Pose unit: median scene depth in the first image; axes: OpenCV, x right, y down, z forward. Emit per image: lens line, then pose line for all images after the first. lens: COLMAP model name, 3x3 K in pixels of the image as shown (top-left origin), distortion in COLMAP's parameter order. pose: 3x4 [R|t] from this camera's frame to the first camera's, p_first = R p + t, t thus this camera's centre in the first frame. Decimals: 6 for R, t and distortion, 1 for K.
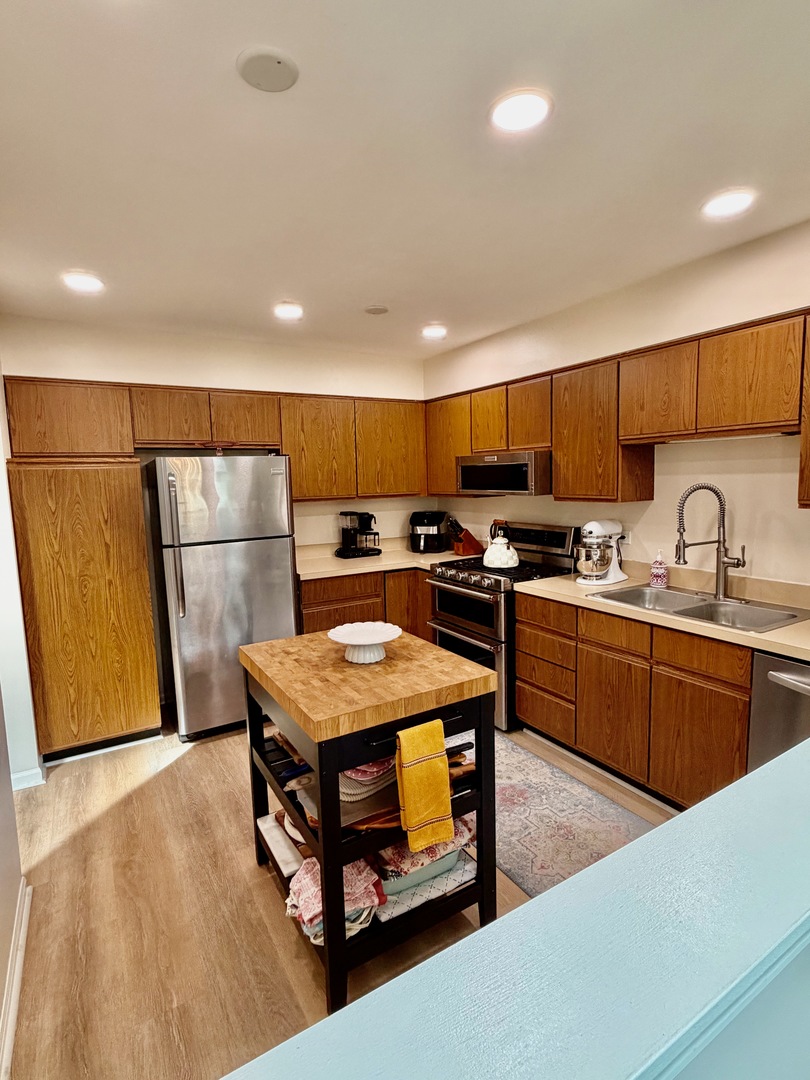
lens RADIAL K [[541.7, 0, 402.4], [0, 541.7, 536.7], [0, 0, 1]] dist [-0.001455, 0.000326]
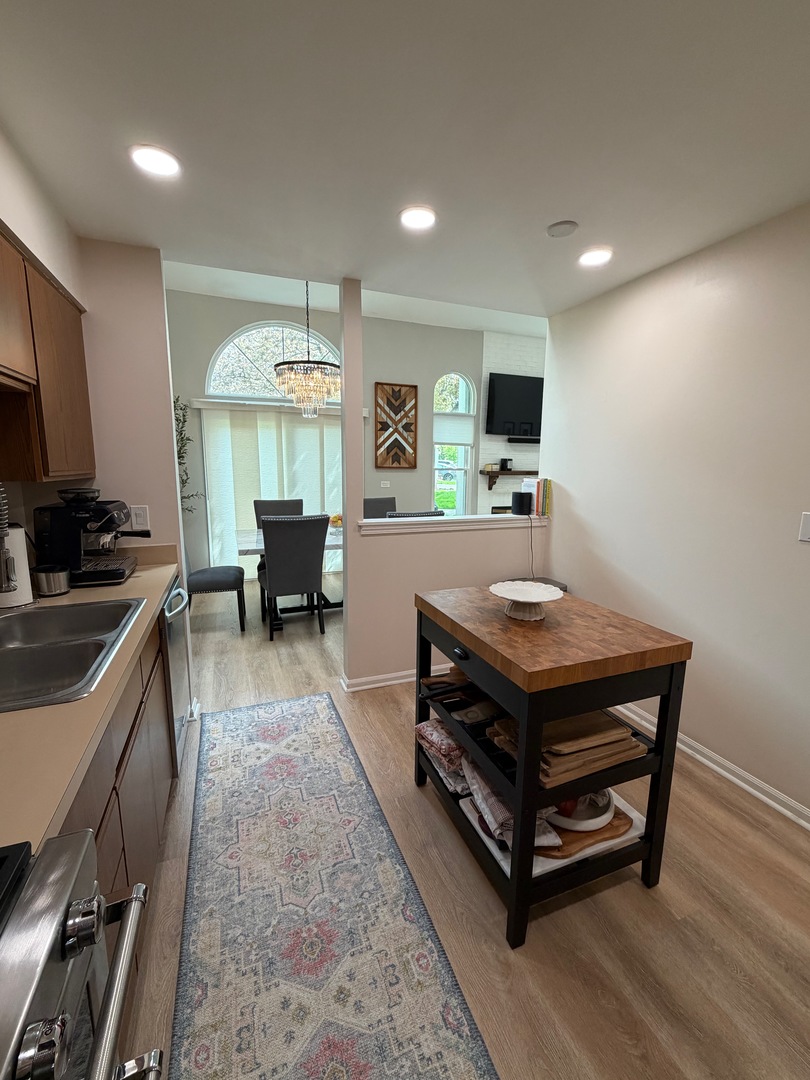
lens RADIAL K [[459.2, 0, 405.8], [0, 459.2, 536.5], [0, 0, 1]] dist [0.000730, 0.000237]
pose [[-0.987128, -0.009293, 0.159662, 0.013972], [0.033658, 0.963880, 0.264200, -0.130773], [-0.156351, 0.266174, -0.951160, 1.479329]]
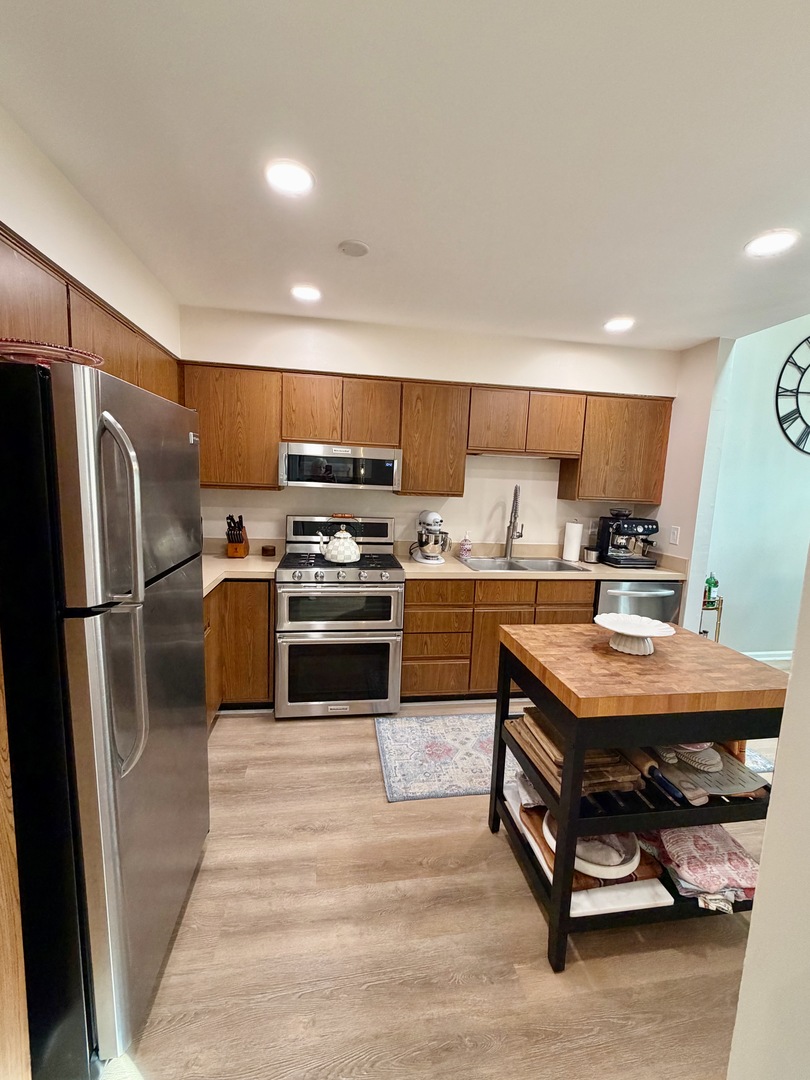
lens RADIAL K [[459.2, 0, 405.8], [0, 459.2, 536.5], [0, 0, 1]] dist [0.000730, 0.000237]
pose [[0.366440, -0.076700, 0.927275, -0.819507], [0.053460, 0.996686, 0.061315, -0.052398], [-0.928905, 0.027104, 0.369326, 0.862625]]
